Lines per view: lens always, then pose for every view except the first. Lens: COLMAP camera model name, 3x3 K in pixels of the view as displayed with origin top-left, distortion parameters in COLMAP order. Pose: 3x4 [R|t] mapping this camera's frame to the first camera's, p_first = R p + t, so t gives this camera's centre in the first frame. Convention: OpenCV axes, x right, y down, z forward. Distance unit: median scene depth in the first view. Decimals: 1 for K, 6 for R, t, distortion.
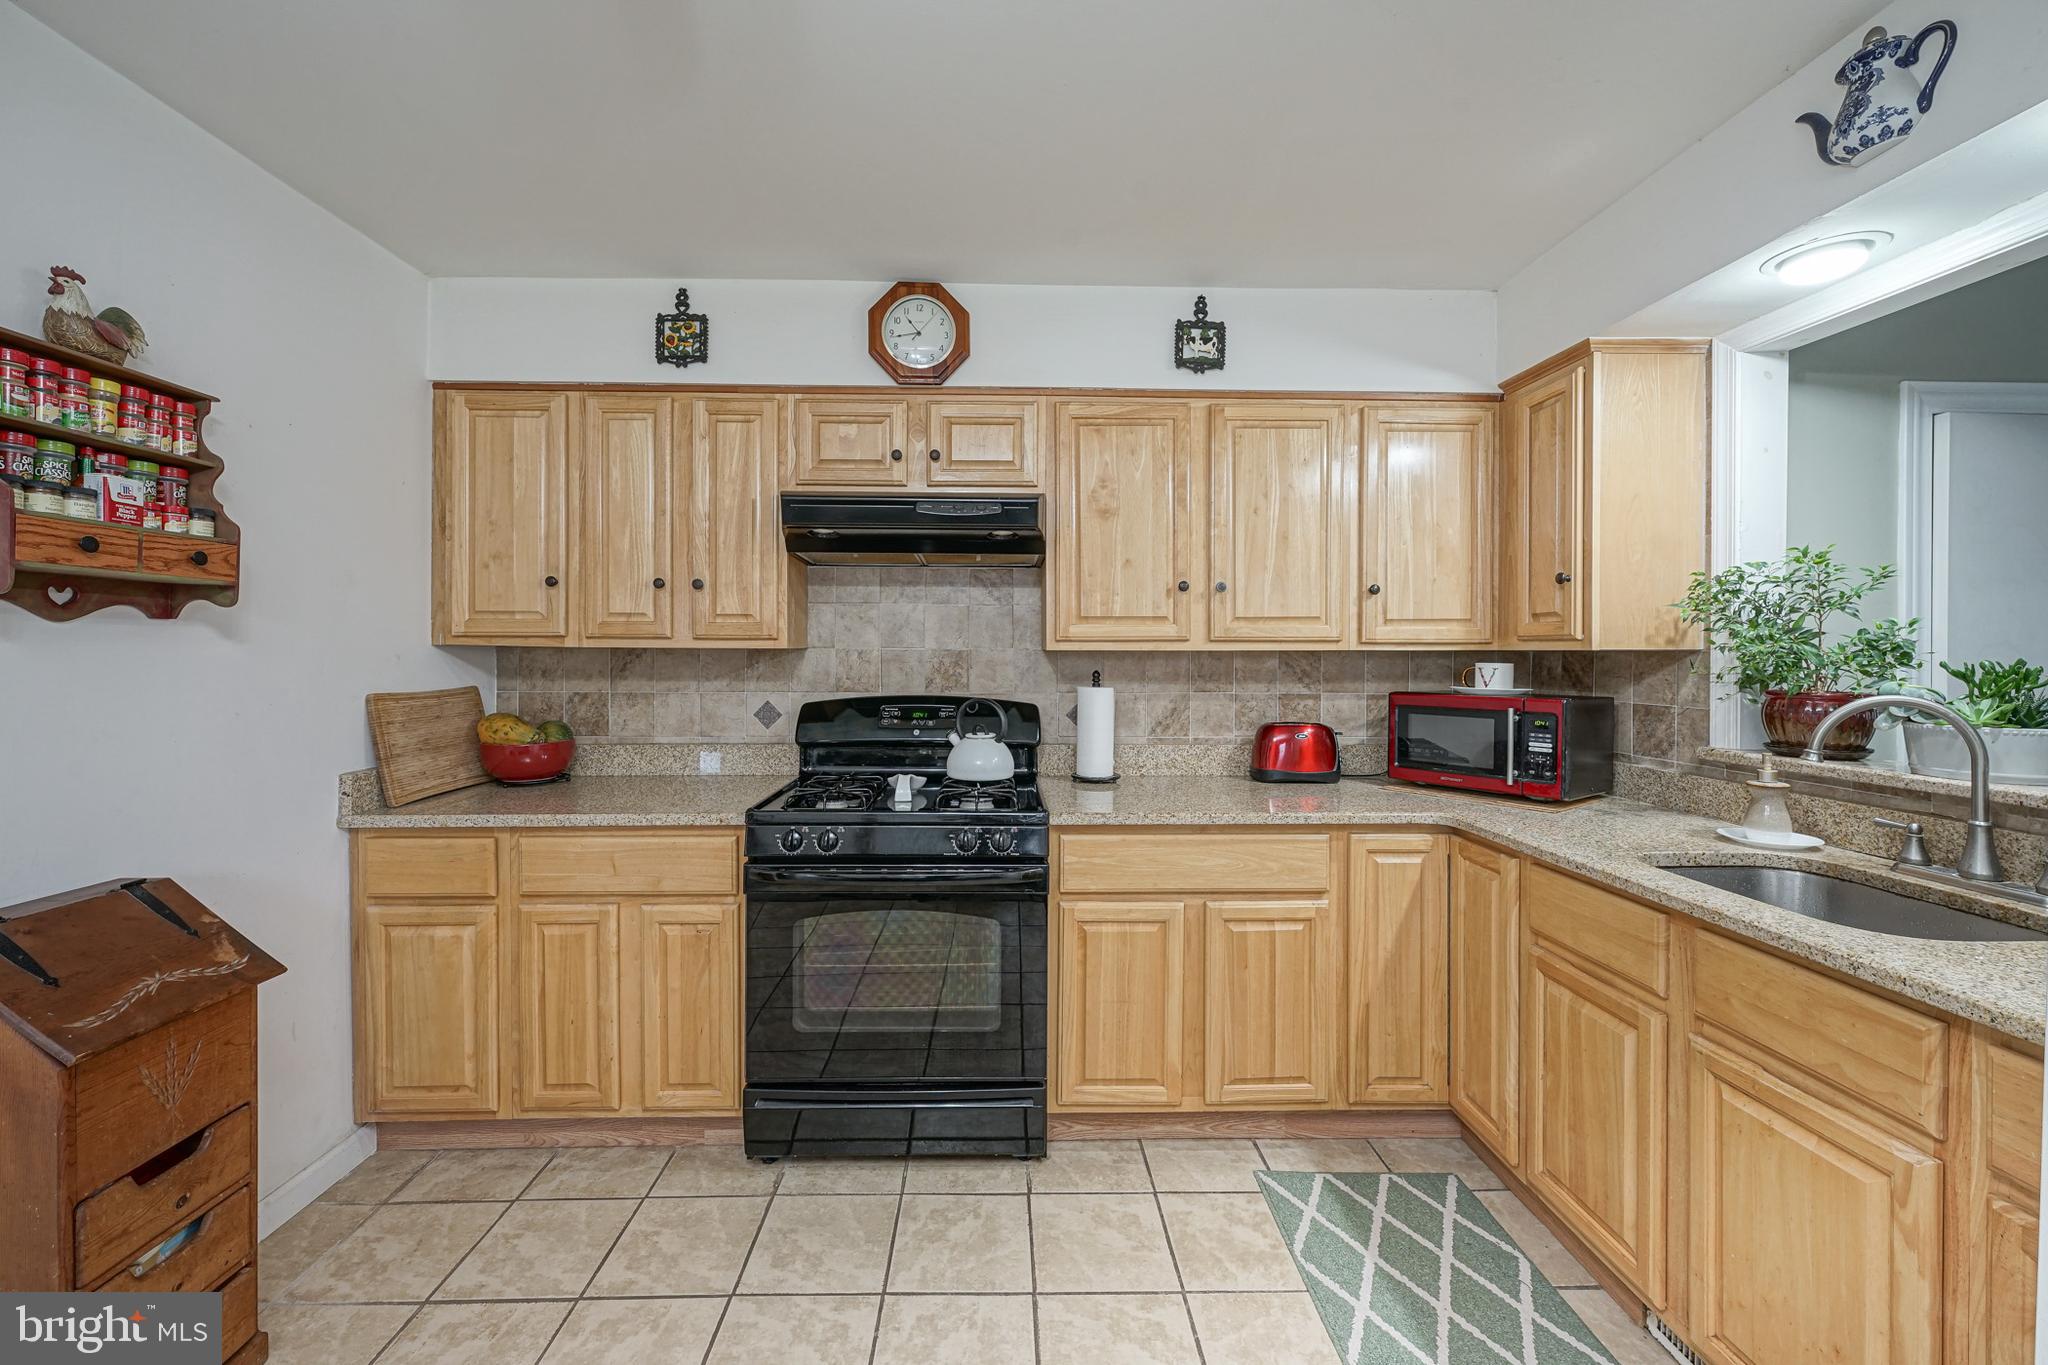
lens RADIAL K [[846.8, 0, 1024.5], [0, 846.8, 644.5], [0, 0, 1]] dist [0.000643, -0.000023]
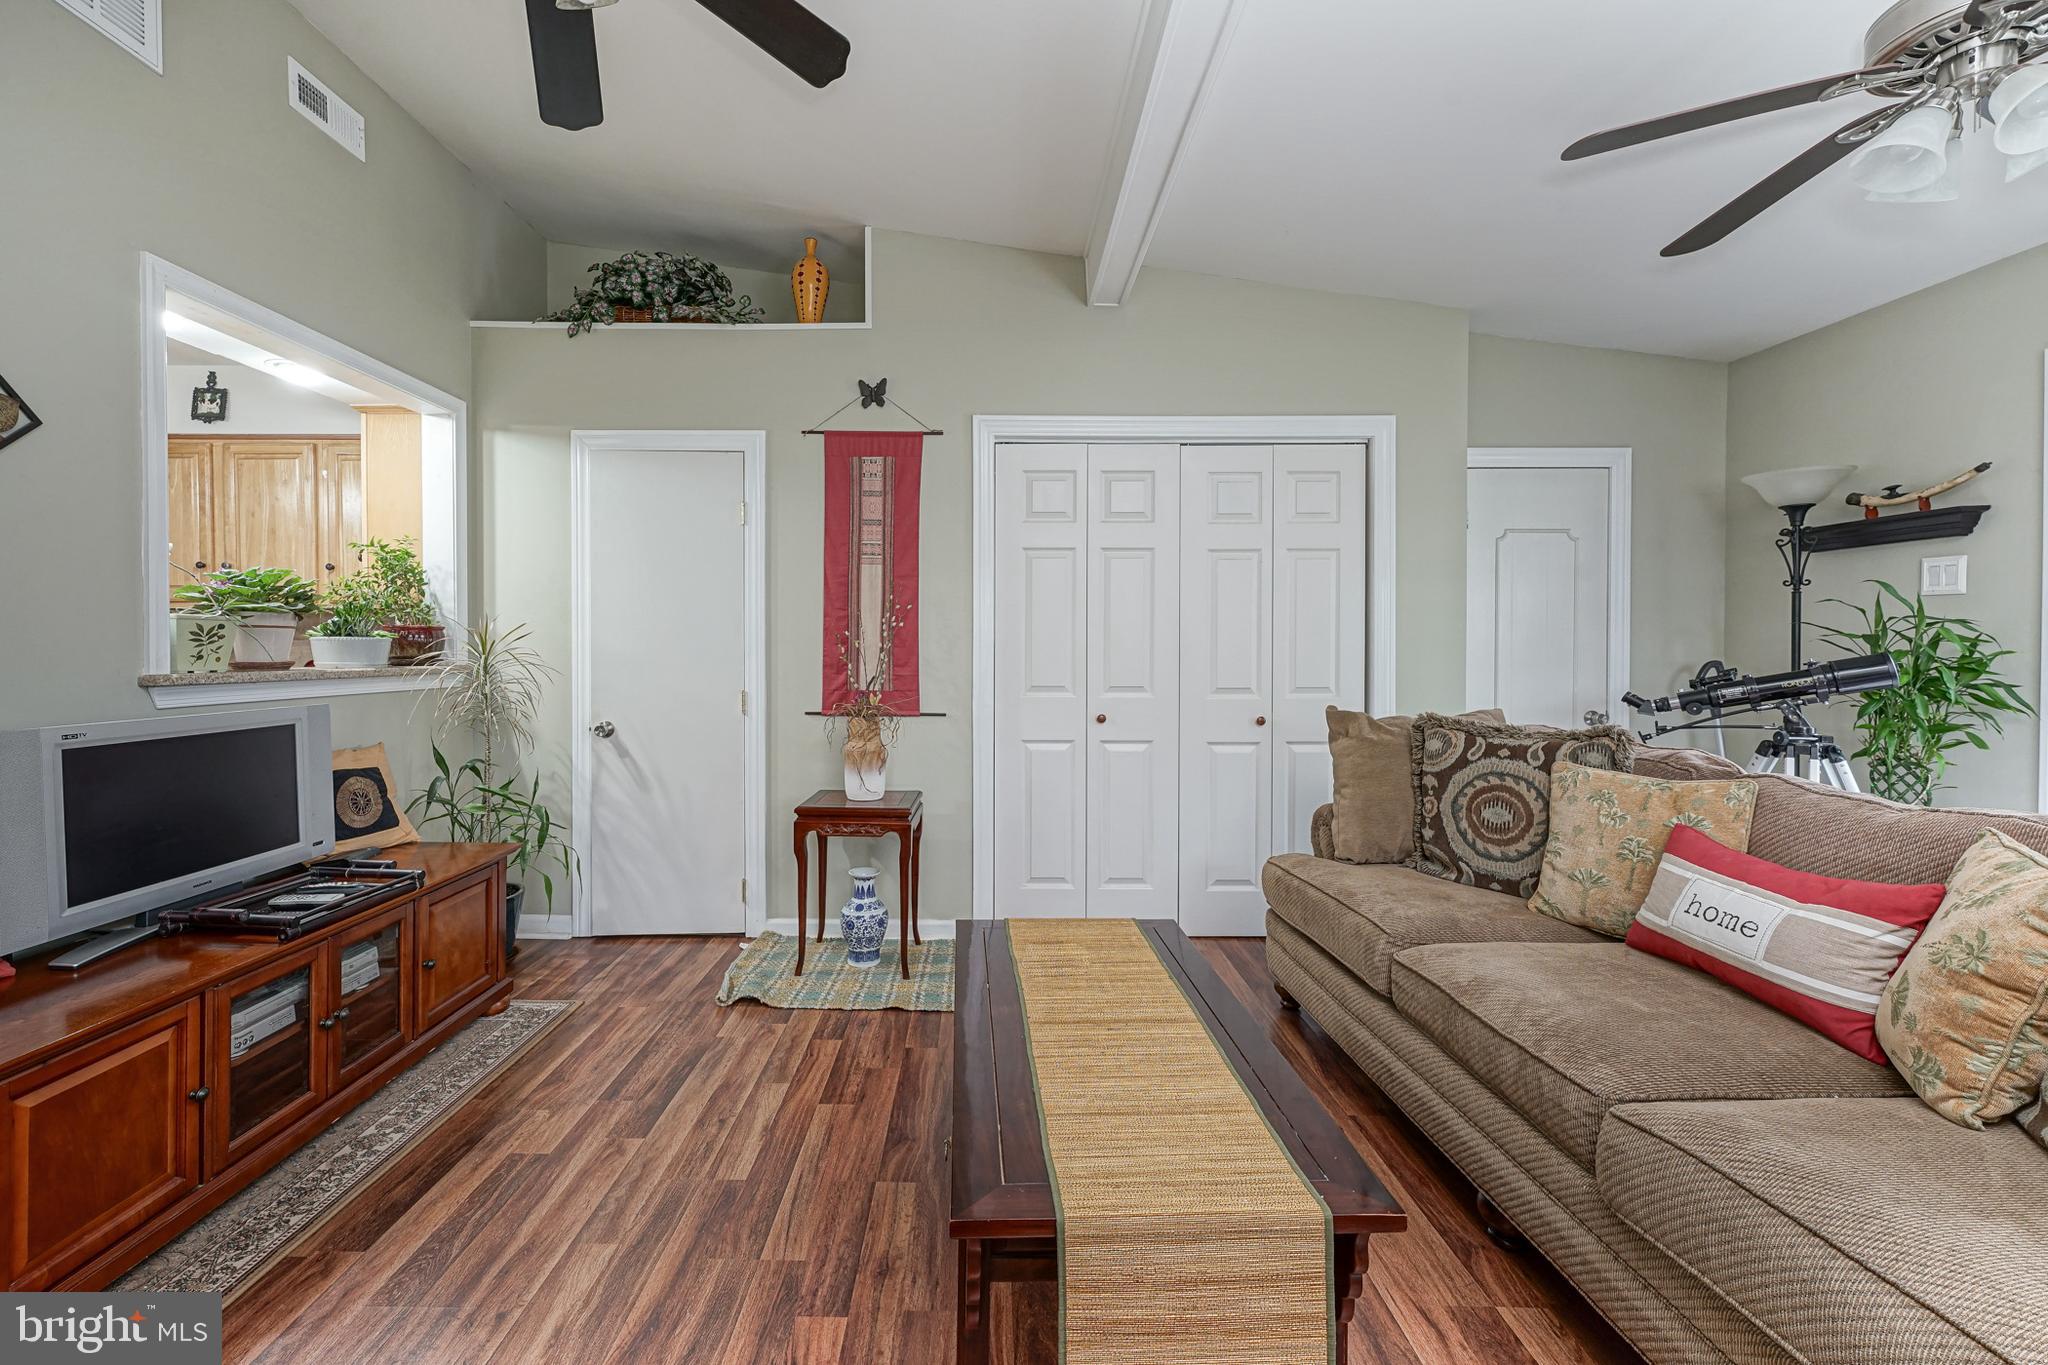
lens RADIAL K [[850.3, 0, 1020.3], [0, 850.3, 651.9], [0, 0, 1]] dist [-0.000790, 0.000144]
pose [[0.999967, -0.002863, -0.007560, 1.679218], [0.002942, 0.999942, 0.010356, 0.076497], [0.007530, -0.010378, 0.999918, -0.511203]]
